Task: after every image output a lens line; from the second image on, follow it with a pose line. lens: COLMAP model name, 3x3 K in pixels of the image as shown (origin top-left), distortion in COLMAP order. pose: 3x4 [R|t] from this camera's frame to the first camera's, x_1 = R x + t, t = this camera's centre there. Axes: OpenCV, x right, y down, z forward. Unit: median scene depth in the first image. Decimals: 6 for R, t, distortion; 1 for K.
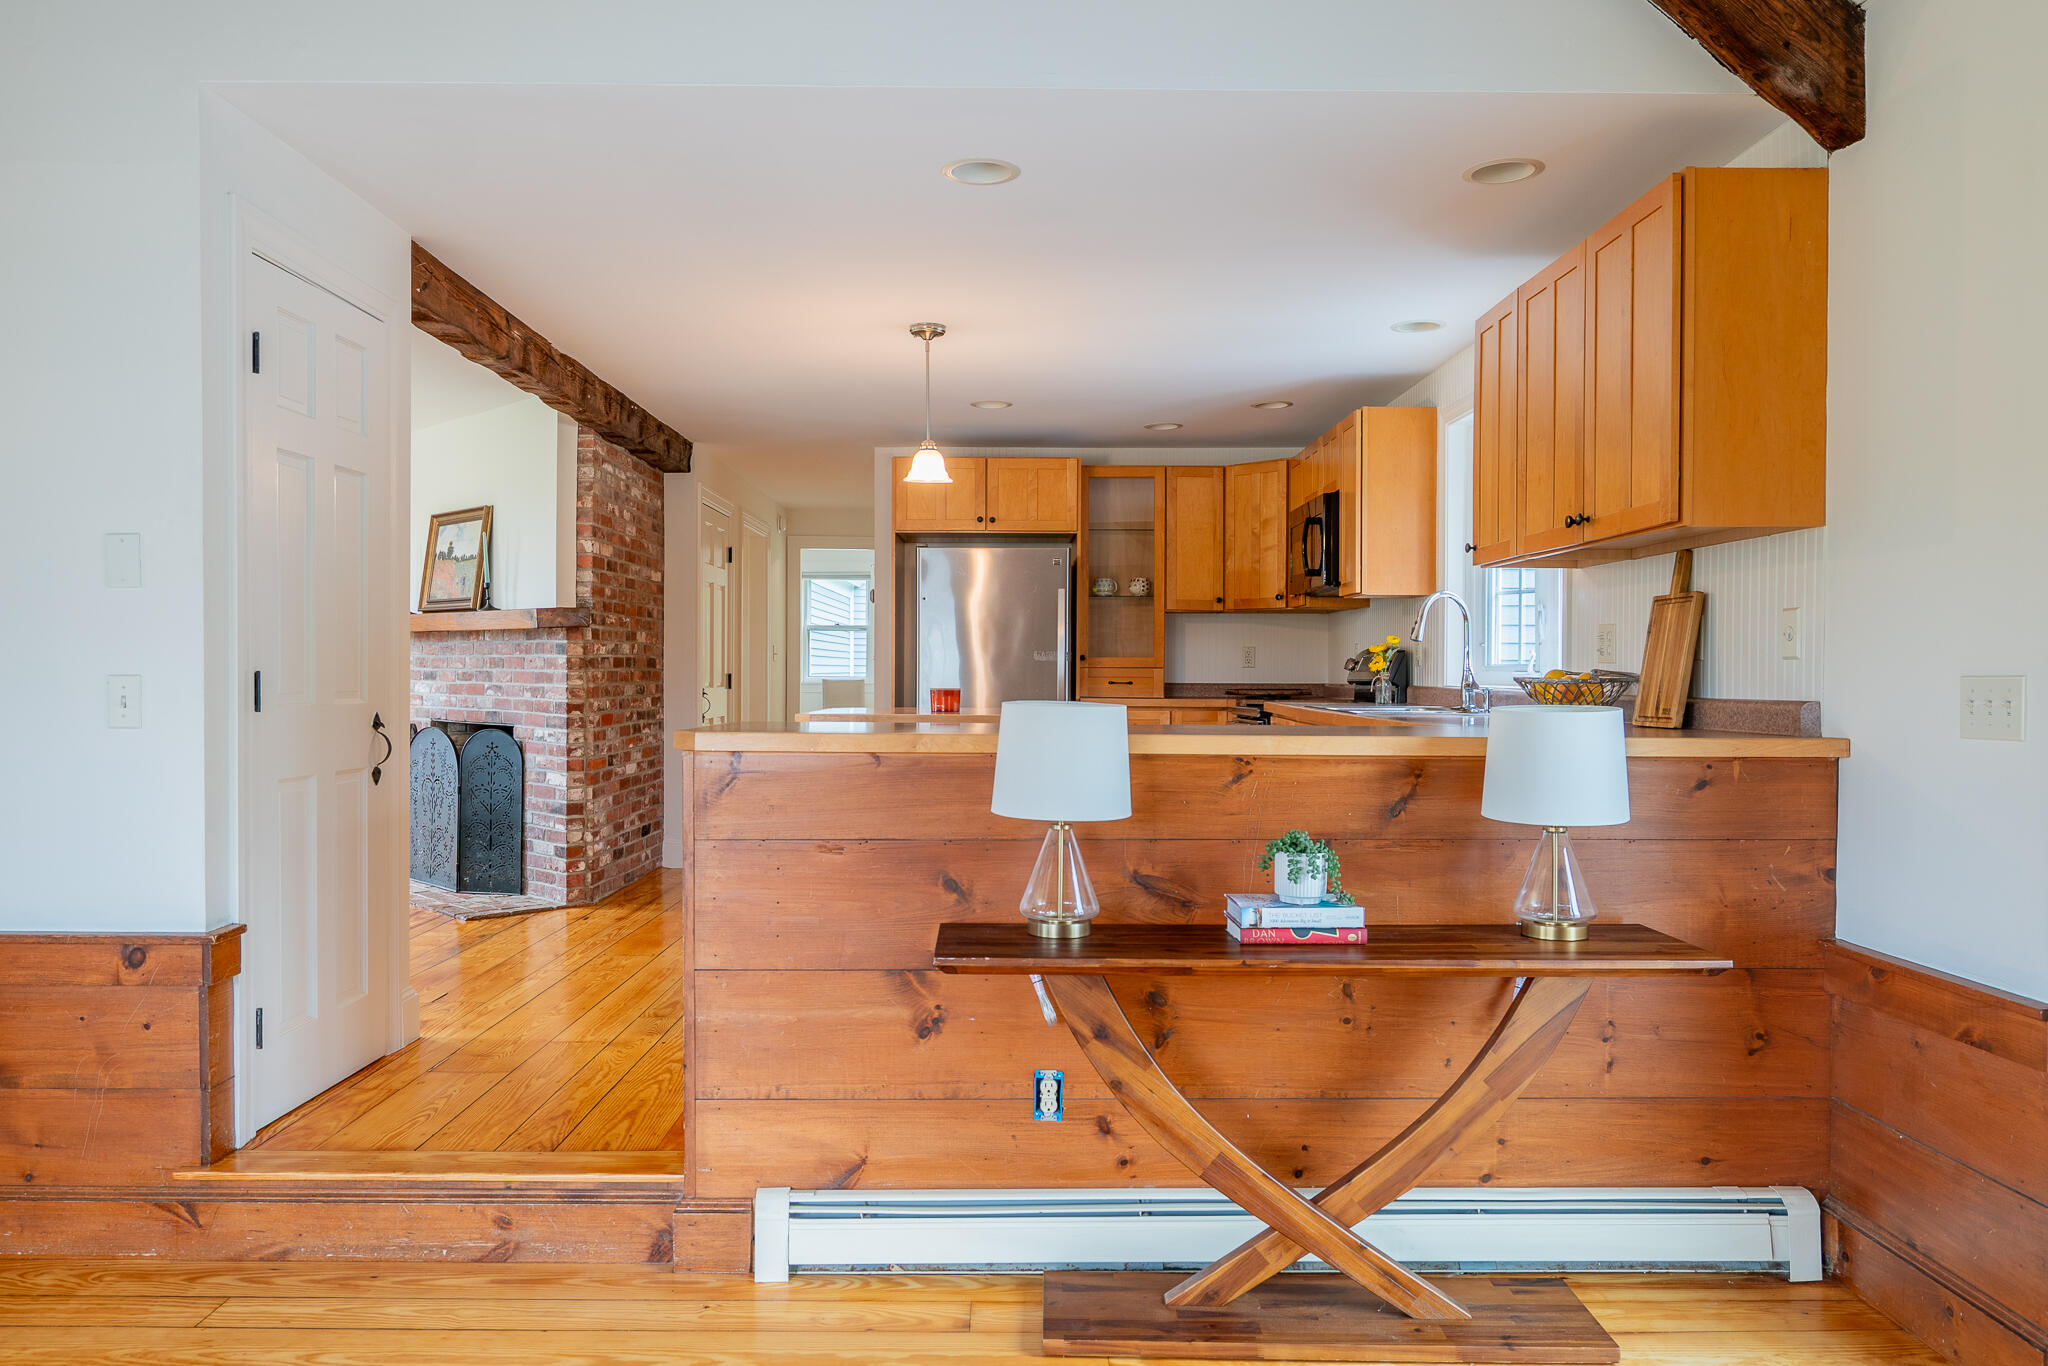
lens RADIAL K [[1403.6, 0, 1020.6], [0, 1403.6, 679.6], [0, 0, 1]] dist [-0.002275, -0.000143]
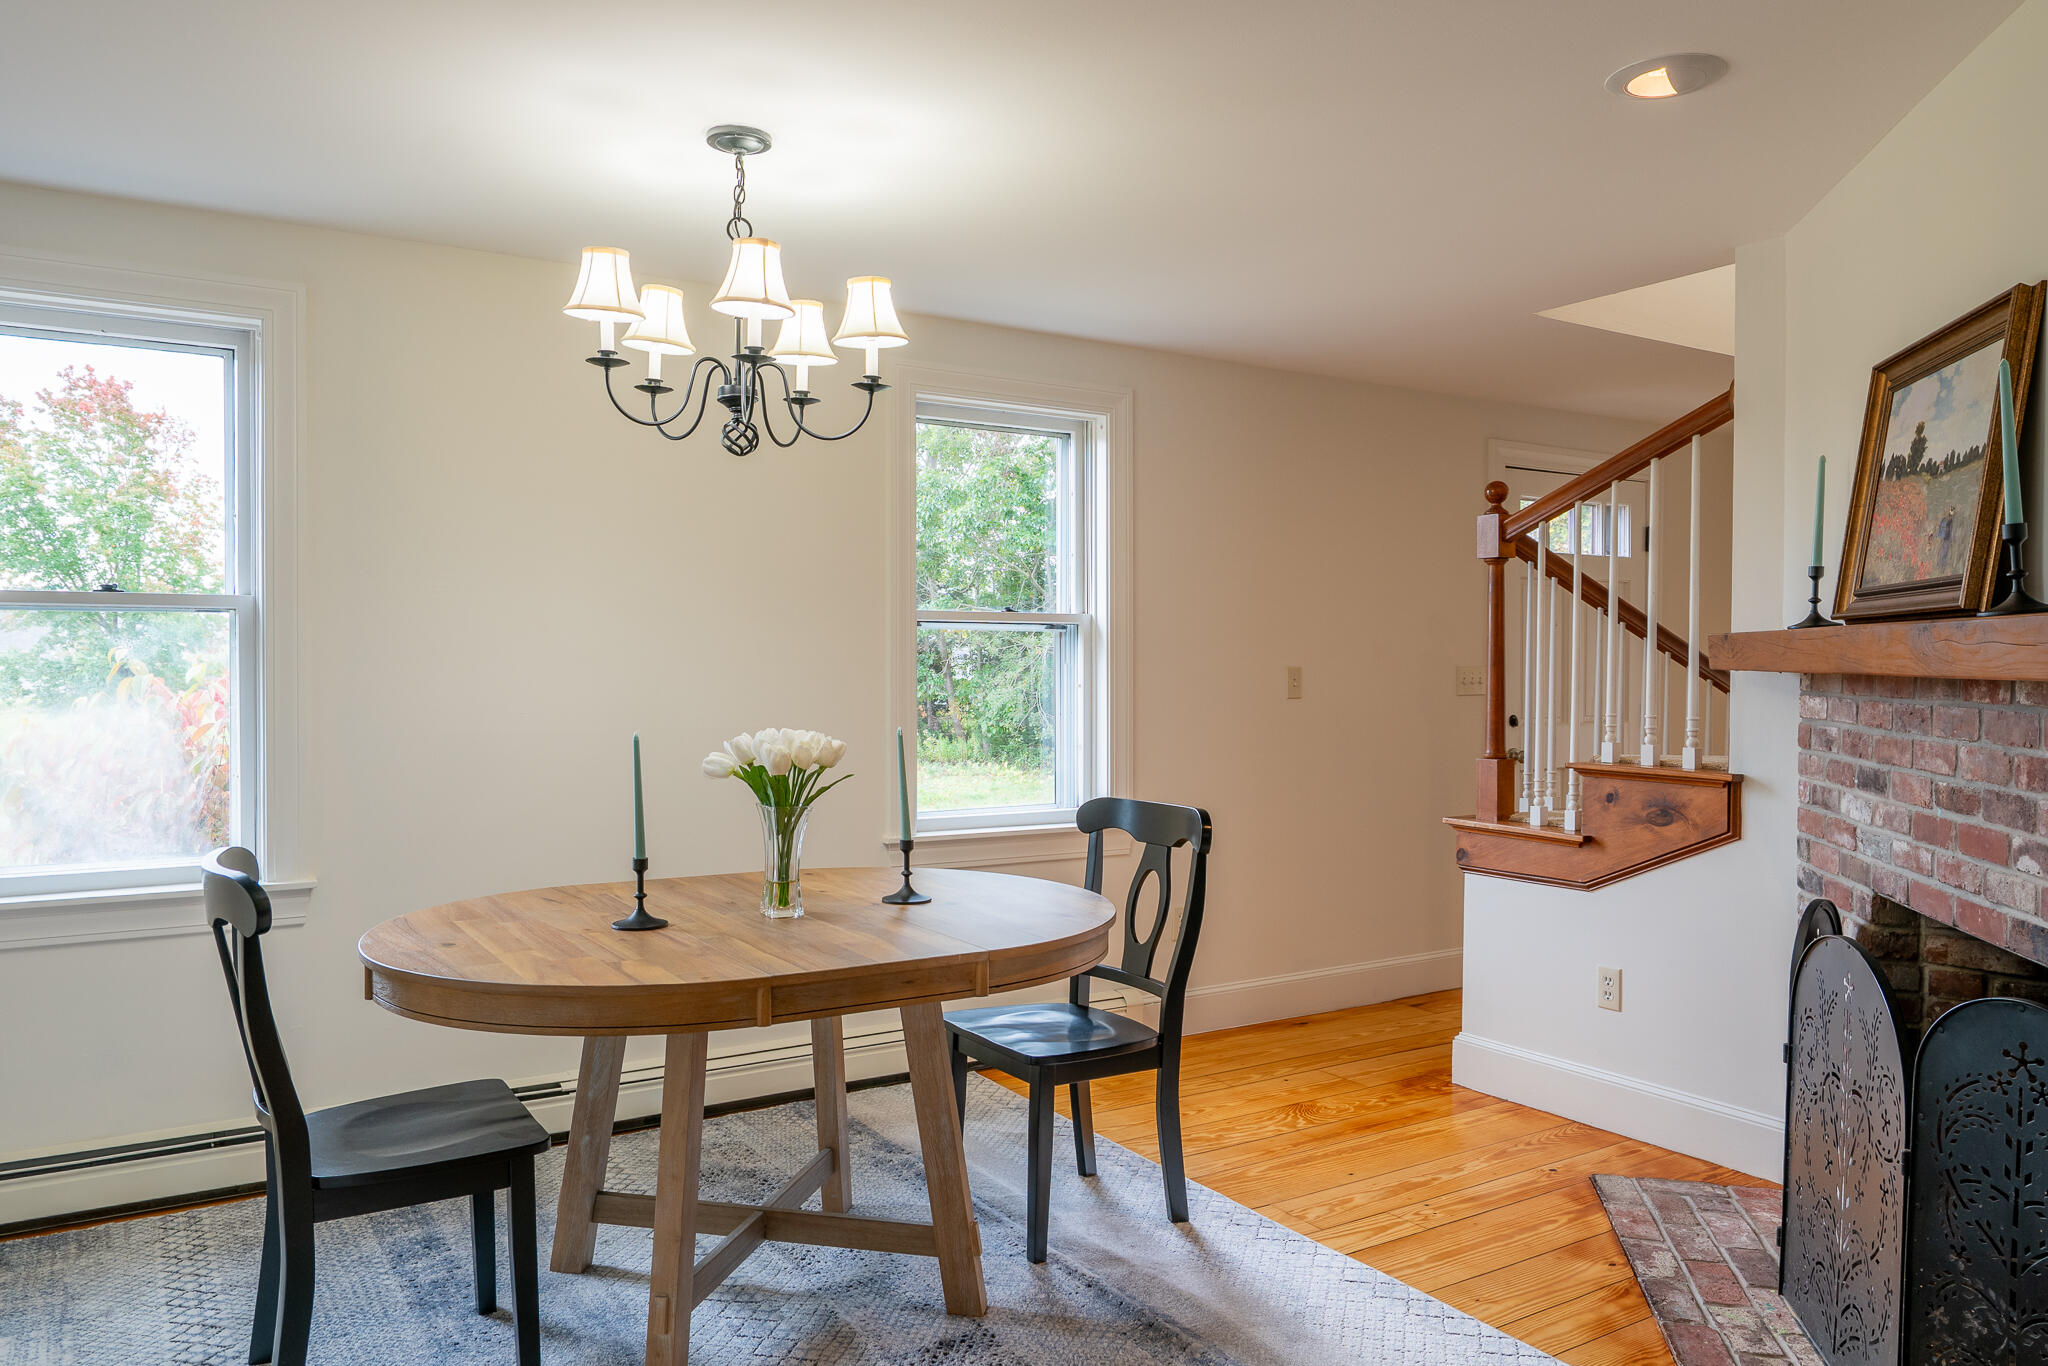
lens RADIAL K [[1403.6, 0, 1023.2], [0, 1403.6, 680.9], [0, 0, 1]] dist [-0.002275, -0.000143]
pose [[0.505833, 0.010376, -0.862569, -0.211964], [-0.005488, 0.999946, 0.008810, -0.034360], [0.862614, 0.000278, 0.505862, 0.622807]]
